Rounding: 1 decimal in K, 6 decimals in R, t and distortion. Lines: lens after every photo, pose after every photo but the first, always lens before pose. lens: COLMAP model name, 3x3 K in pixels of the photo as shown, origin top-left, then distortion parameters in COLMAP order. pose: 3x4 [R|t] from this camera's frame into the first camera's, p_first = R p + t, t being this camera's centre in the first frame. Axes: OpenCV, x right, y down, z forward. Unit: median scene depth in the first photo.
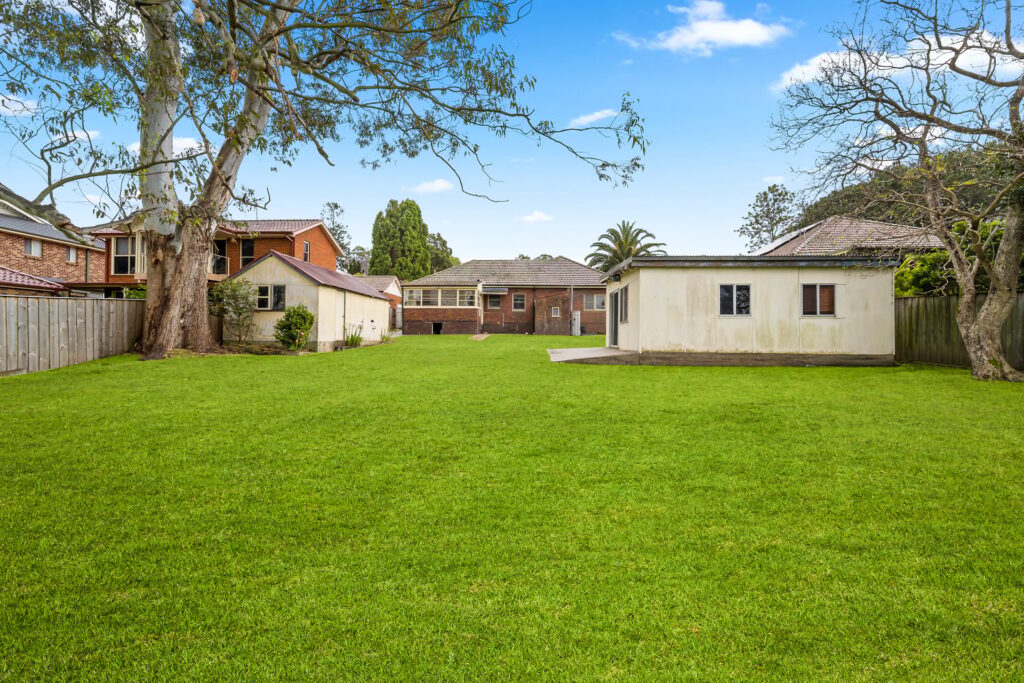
lens RADIAL K [[410.8, 0, 512.0], [0, 410.8, 341.5], [0, 0, 1]] dist [0.000234, 0.000020]
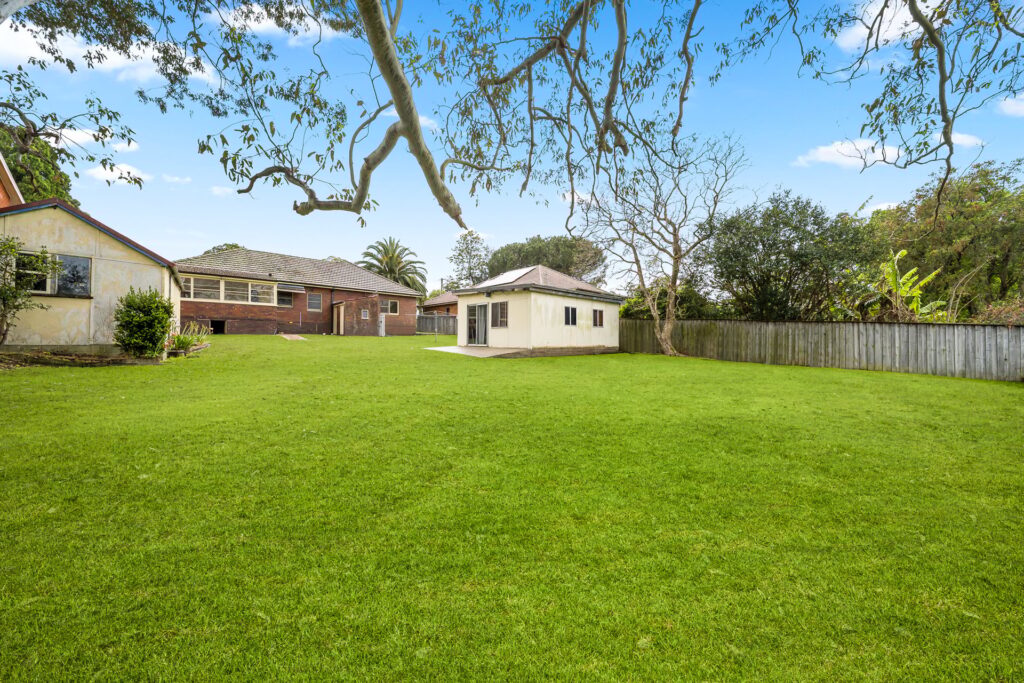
lens RADIAL K [[360.6, 0, 512.0], [0, 360.6, 341.5], [0, 0, 1]] dist [0.000174, 0.000001]
pose [[0.680827, -0.007312, 0.732408, -0.316723], [0.006059, 0.999972, 0.004351, -0.002760], [-0.732420, 0.001475, 0.680852, 0.079605]]
